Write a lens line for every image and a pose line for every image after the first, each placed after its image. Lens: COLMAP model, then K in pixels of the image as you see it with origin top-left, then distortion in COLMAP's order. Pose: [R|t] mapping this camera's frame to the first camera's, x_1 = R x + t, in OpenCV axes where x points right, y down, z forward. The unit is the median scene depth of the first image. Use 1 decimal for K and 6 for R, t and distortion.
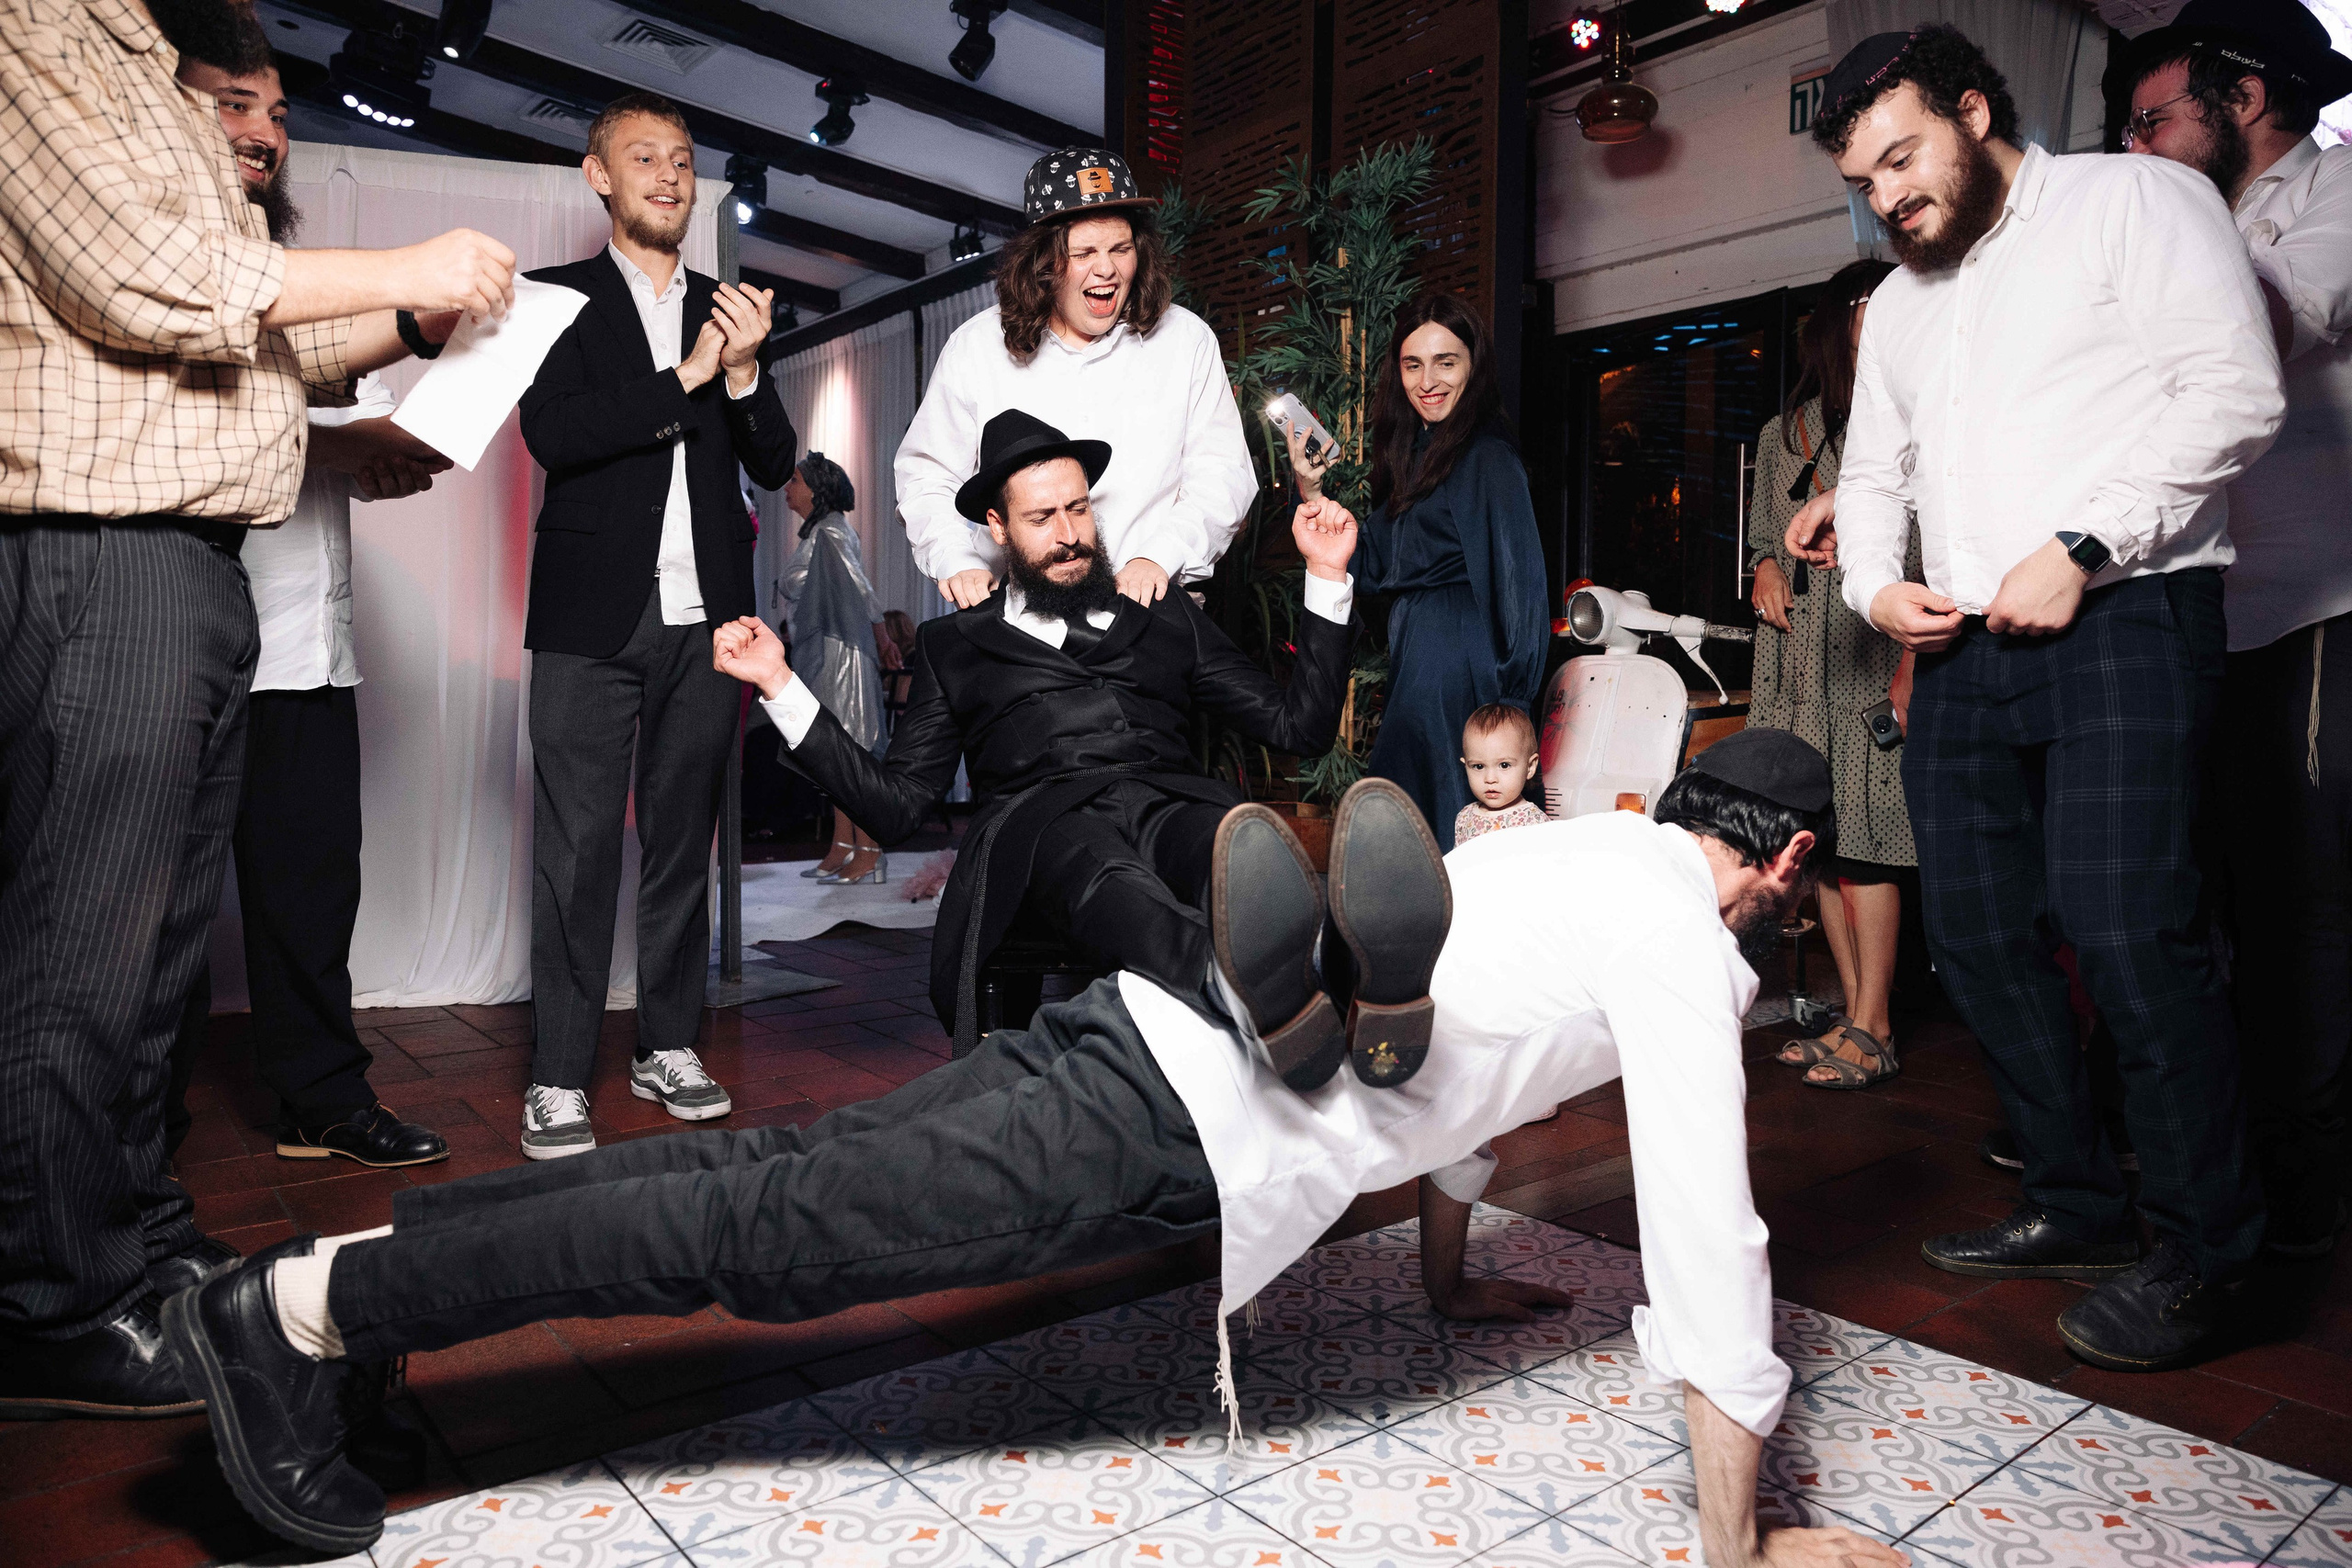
lens RADIAL K [[1620.7, 0, 1176.6], [0, 1620.7, 772.6], [0, 0, 1]] dist [-0.010192, 0.003290]
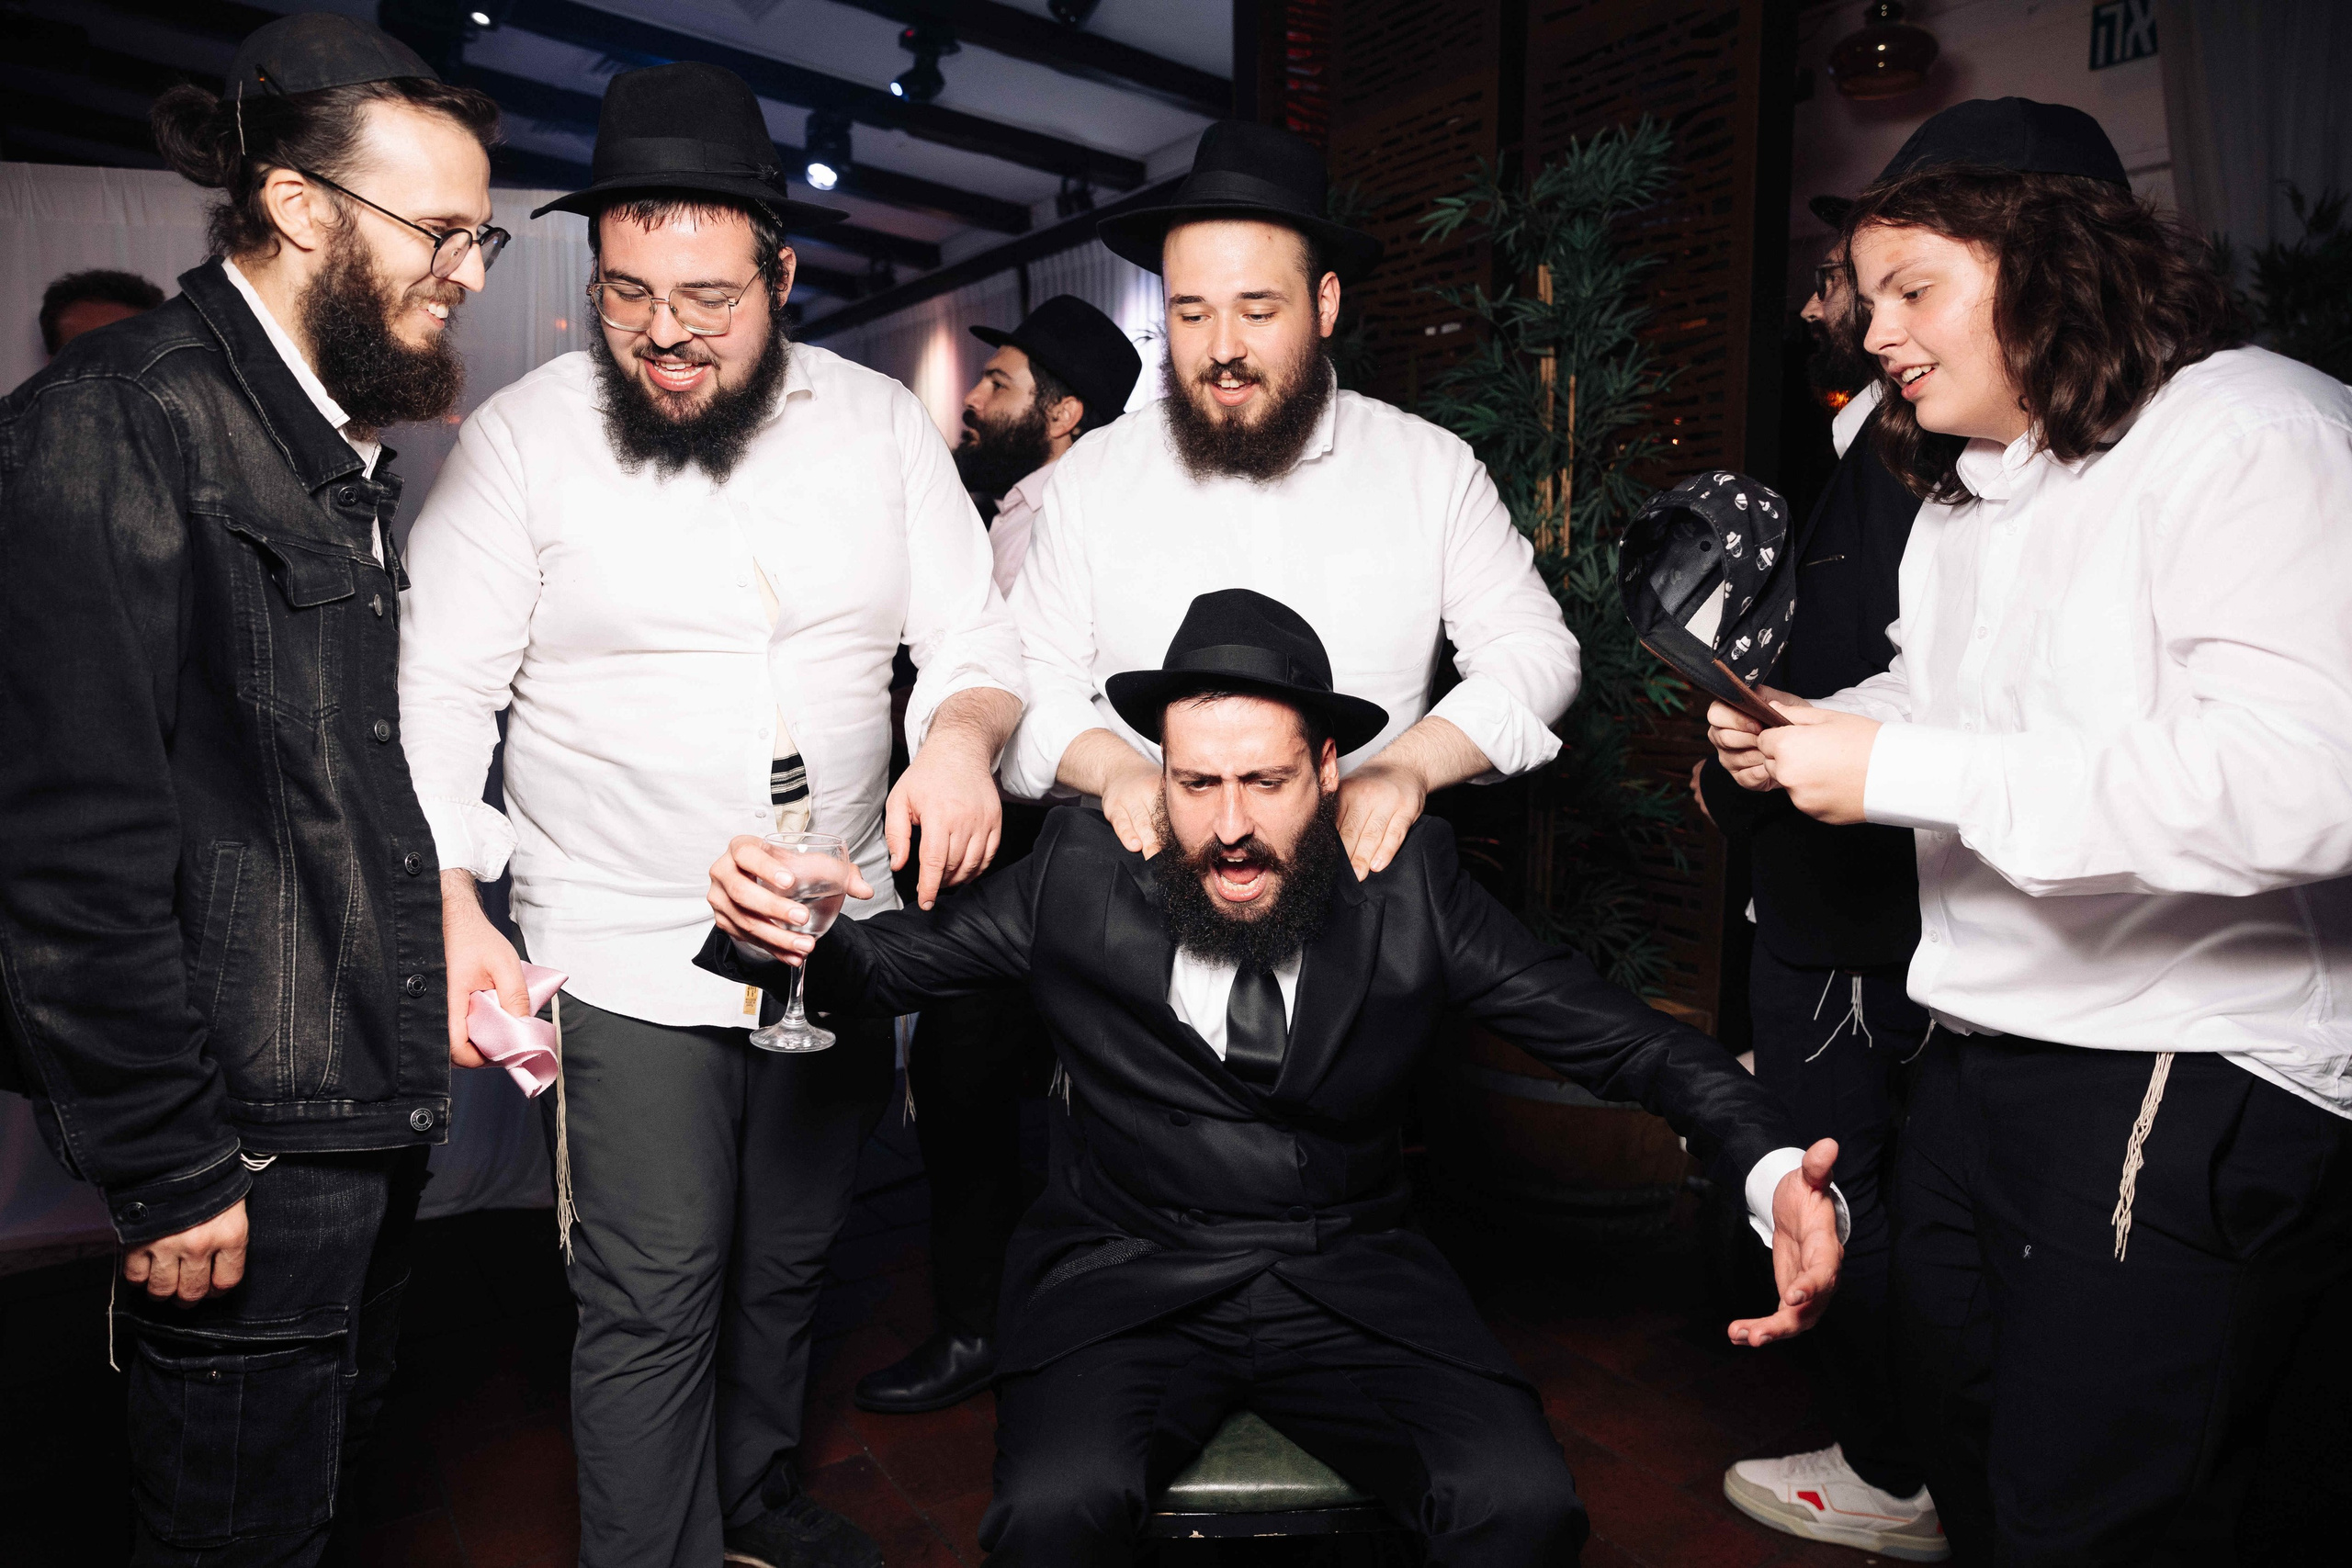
lens RADIAL K [[1620.7, 0, 1176.6], [0, 1620.7, 789.8], [0, 0, 1]] dist [-0.010192, 0.003290]
pose [[0.997238, -0.001170, -0.074263, -0.015836], [0.006058, 0.997826, 0.065626, -0.121562], [0.074025, -0.065895, 0.995077, 0.190278]]
